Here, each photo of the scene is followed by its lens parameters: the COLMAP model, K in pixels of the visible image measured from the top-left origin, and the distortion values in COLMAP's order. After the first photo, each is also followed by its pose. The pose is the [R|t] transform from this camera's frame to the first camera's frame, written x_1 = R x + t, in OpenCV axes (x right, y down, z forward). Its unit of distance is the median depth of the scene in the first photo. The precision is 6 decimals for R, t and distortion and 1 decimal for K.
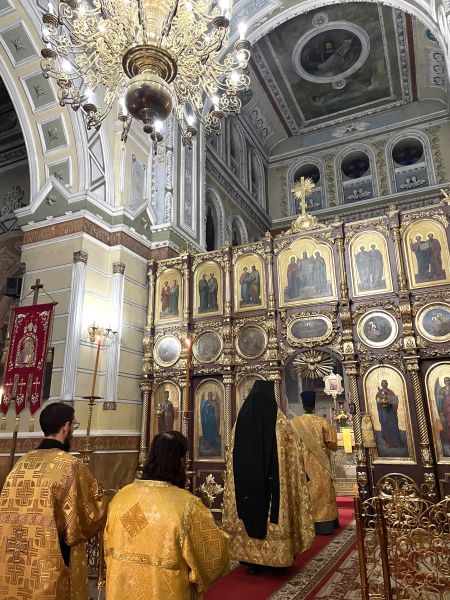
lens RADIAL K [[450.2, 0, 231.3], [0, 450.2, 294.8], [0, 0, 1]] dist [0.097471, -0.123997]
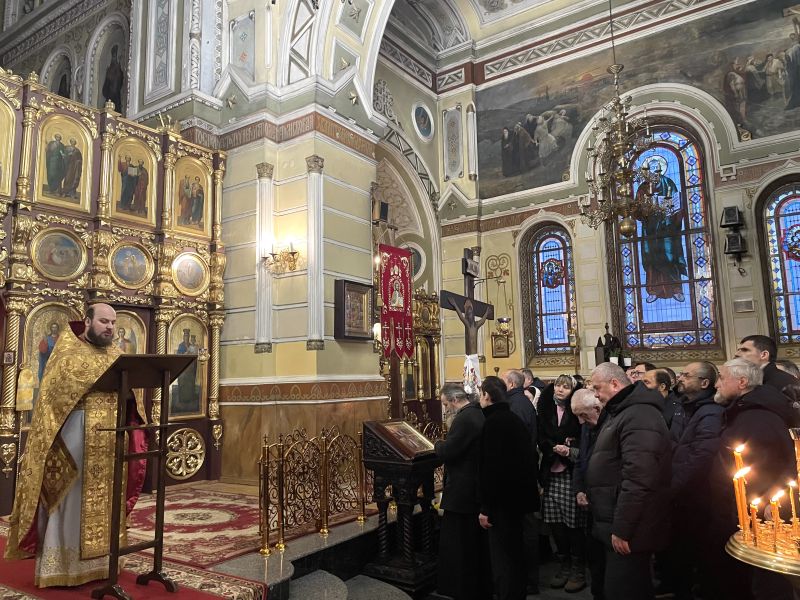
lens RADIAL K [[600.3, 0, 407.0], [0, 600.3, 288.7], [0, 0, 1]] dist [0.097471, -0.123997]
pose [[0.173729, 0.163981, 0.971045, -0.455333], [-0.277423, 0.954254, -0.111512, 0.070352], [-0.944910, -0.250018, 0.211273, 0.211085]]
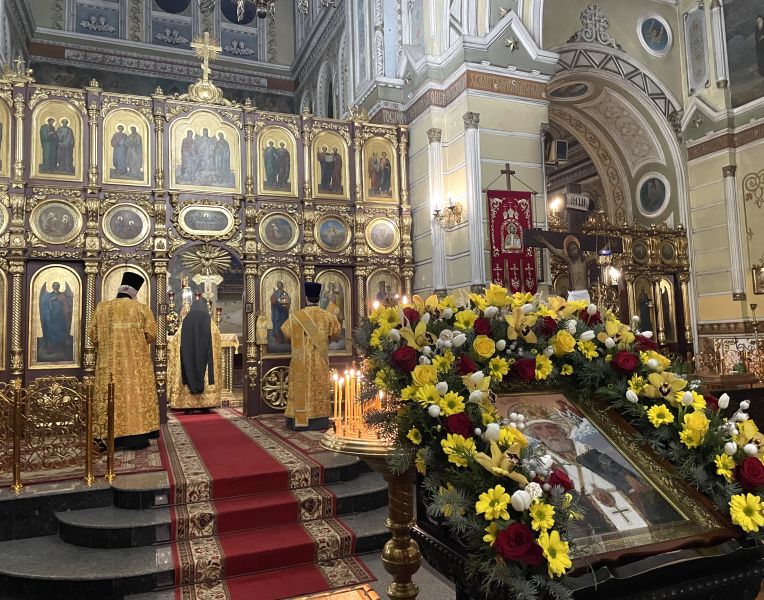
lens RADIAL K [[600.6, 0, 395.8], [0, 600.6, 289.8], [0, 0, 1]] dist [0.094322, -0.120546]
pose [[0.682626, 0.058308, 0.728438, -0.393139], [-0.201271, 0.973259, 0.110708, 0.001409], [-0.702504, -0.222185, 0.676108, -0.087040]]
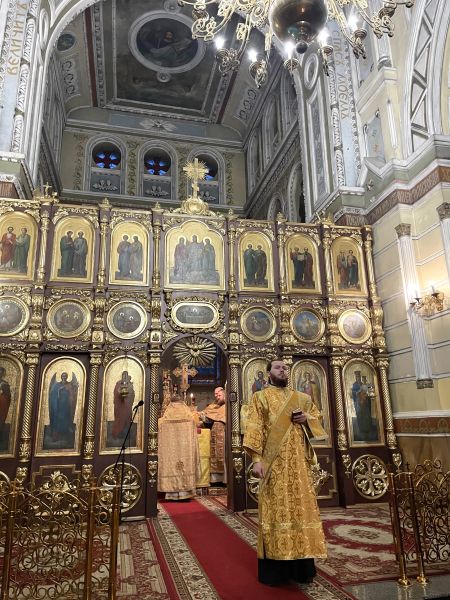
lens RADIAL K [[450.2, 0, 224.4], [0, 450.2, 300.3], [0, 0, 1]] dist [0.097471, -0.123997]
pose [[0.799627, 0.165946, 0.577113, -0.309130], [-0.176326, 0.983578, -0.038512, 0.064805], [-0.574027, -0.070965, 0.815756, 0.161039]]
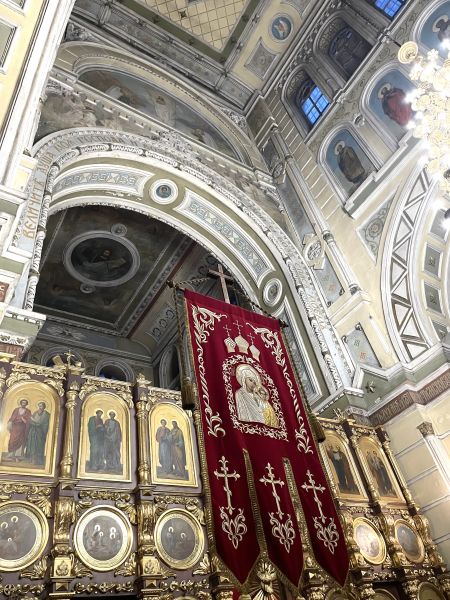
lens RADIAL K [[450.2, 0, 224.2], [0, 450.2, 299.3], [0, 0, 1]] dist [0.097471, -0.123997]
pose [[0.548100, 0.518633, 0.656206, -0.486150], [-0.102958, 0.820416, -0.562420, 0.176137], [-0.830052, 0.240701, 0.503067, 0.528680]]
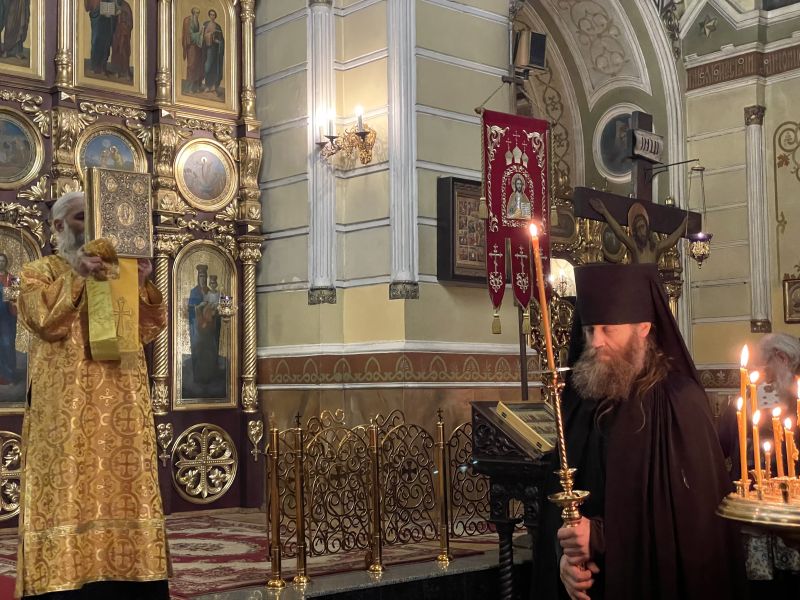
lens RADIAL K [[1185.6, 0, 400.3], [0, 1185.6, 293.8], [0, 0, 1]] dist [0.134893, 0.000000]
pose [[0.409745, 0.089315, 0.907817, -0.545174], [-0.273470, 0.961448, 0.028840, 0.061346], [-0.870243, -0.260077, 0.418373, 0.063006]]
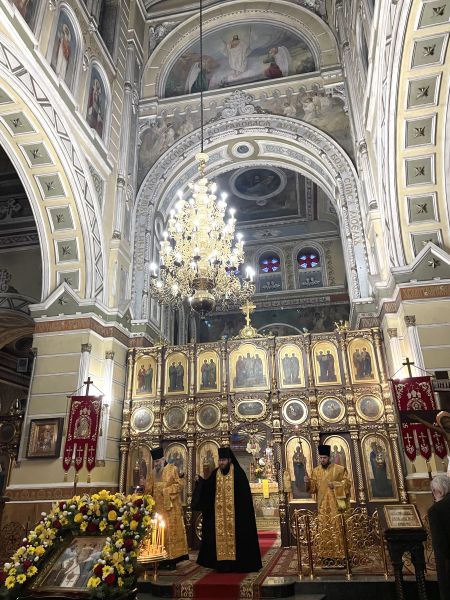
lens RADIAL K [[450.2, 0, 229.7], [0, 450.2, 294.2], [0, 0, 1]] dist [0.097471, -0.123997]
pose [[0.972671, 0.083410, 0.216687, -0.220223], [-0.061045, 0.992281, -0.107943, -0.118568], [-0.224018, 0.091766, 0.970255, -0.404513]]
